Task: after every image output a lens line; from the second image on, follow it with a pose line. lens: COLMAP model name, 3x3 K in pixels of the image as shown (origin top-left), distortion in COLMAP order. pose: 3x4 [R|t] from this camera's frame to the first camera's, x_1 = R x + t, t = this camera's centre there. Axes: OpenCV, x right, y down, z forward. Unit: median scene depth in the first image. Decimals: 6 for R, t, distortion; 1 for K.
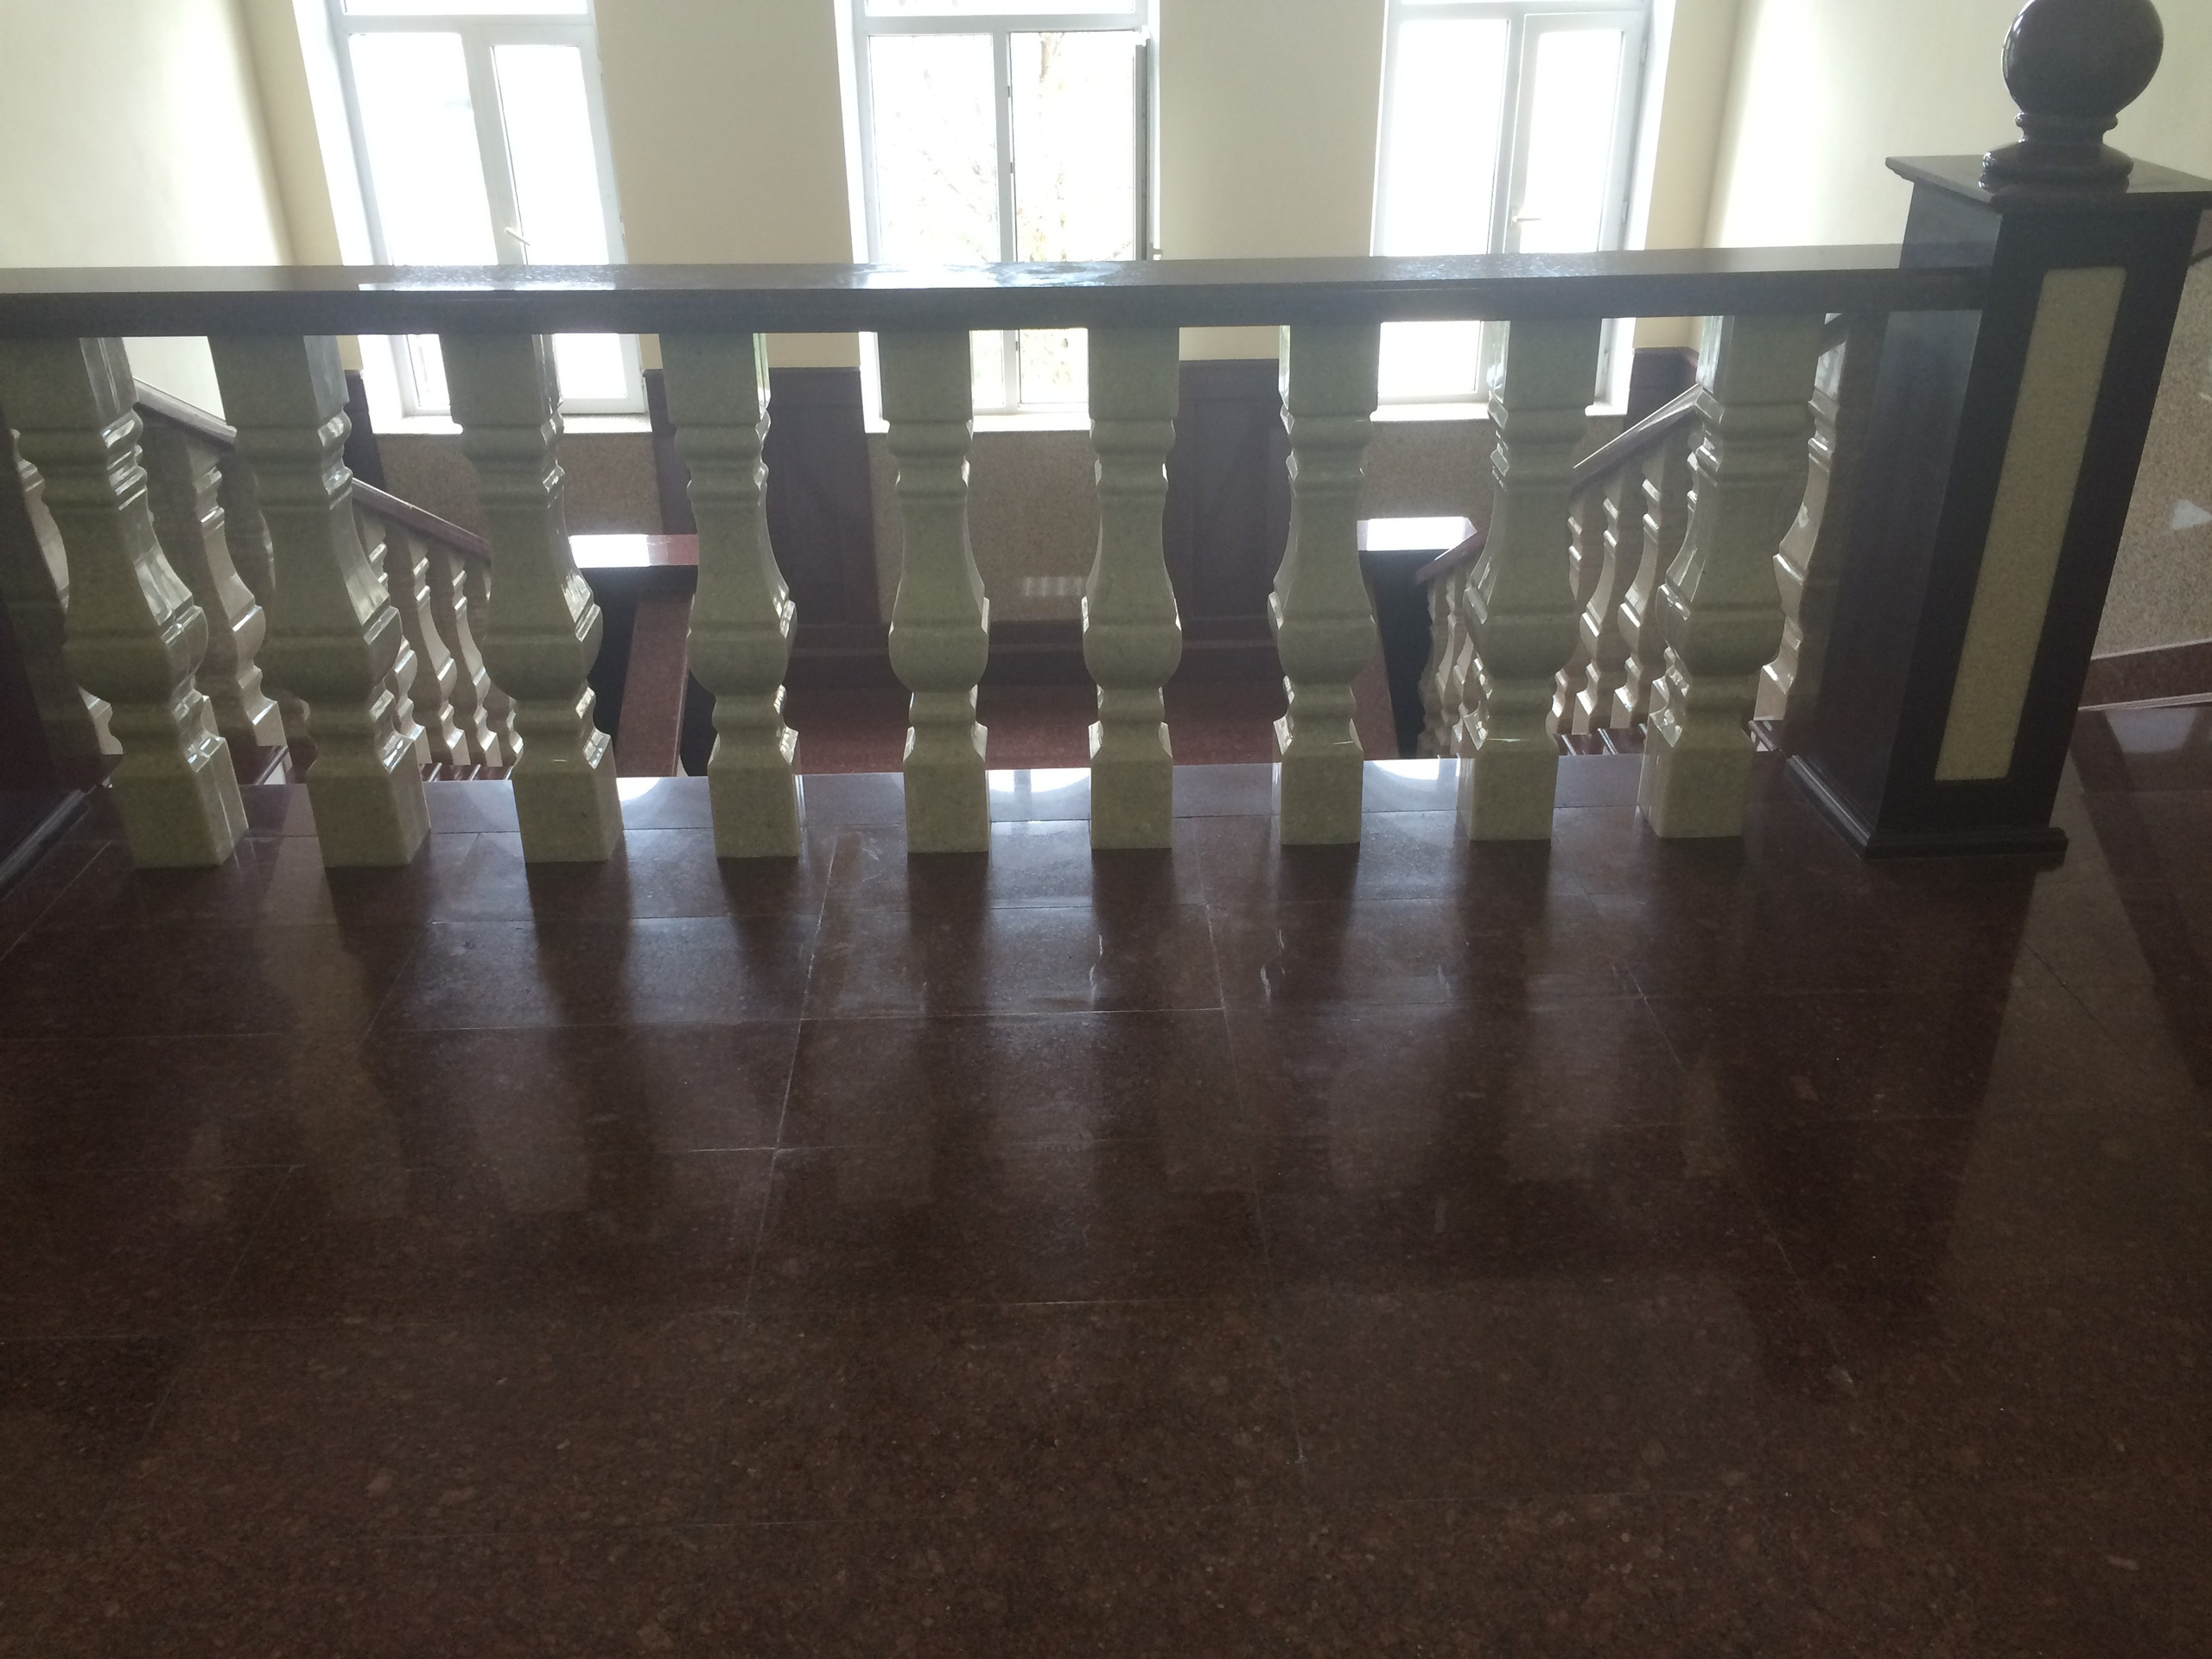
lens RADIAL K [[1885.9, 0, 1106.0], [0, 1885.9, 829.5], [0, 0, 1]] dist [0.090402, -0.106598]
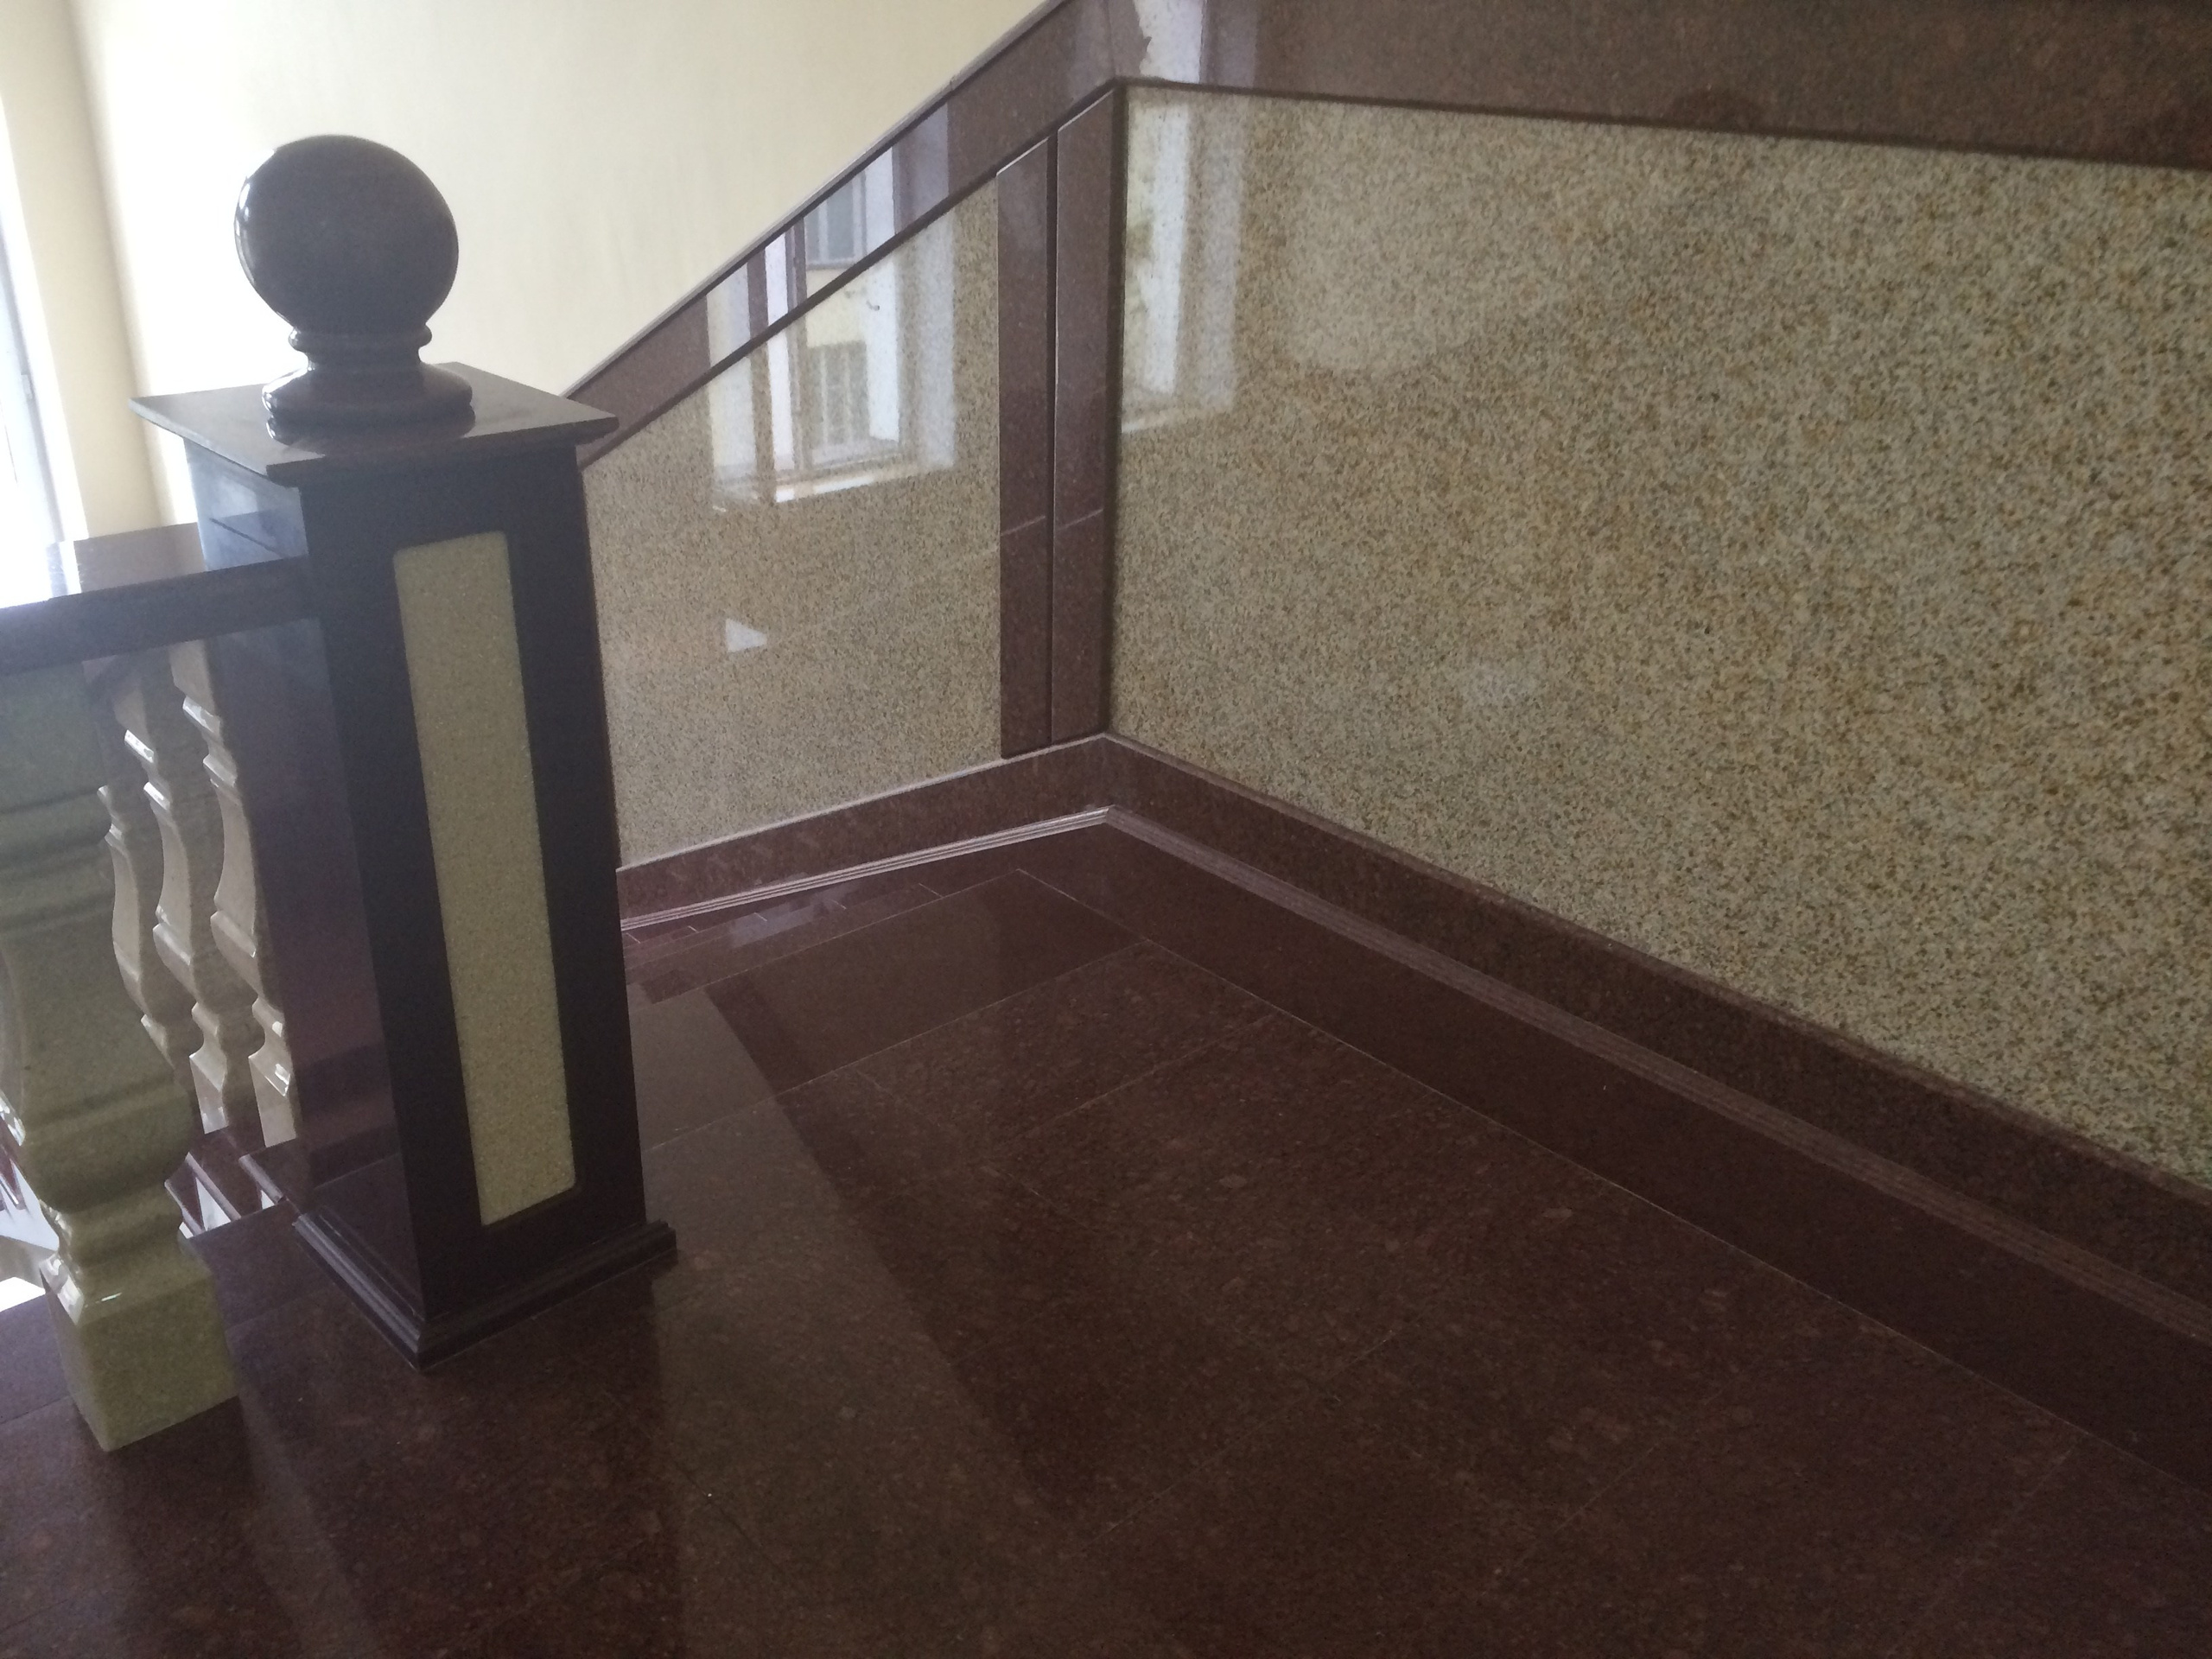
lens RADIAL K [[1849.7, 0, 1106.0], [0, 1849.7, 829.5], [0, 0, 1]] dist [-0.010867, -0.010131]
pose [[0.761173, -0.243205, 0.601221, 0.232535], [0.261279, 0.963462, 0.058946, -0.148387], [-0.593589, 0.112218, 0.796906, 0.297633]]
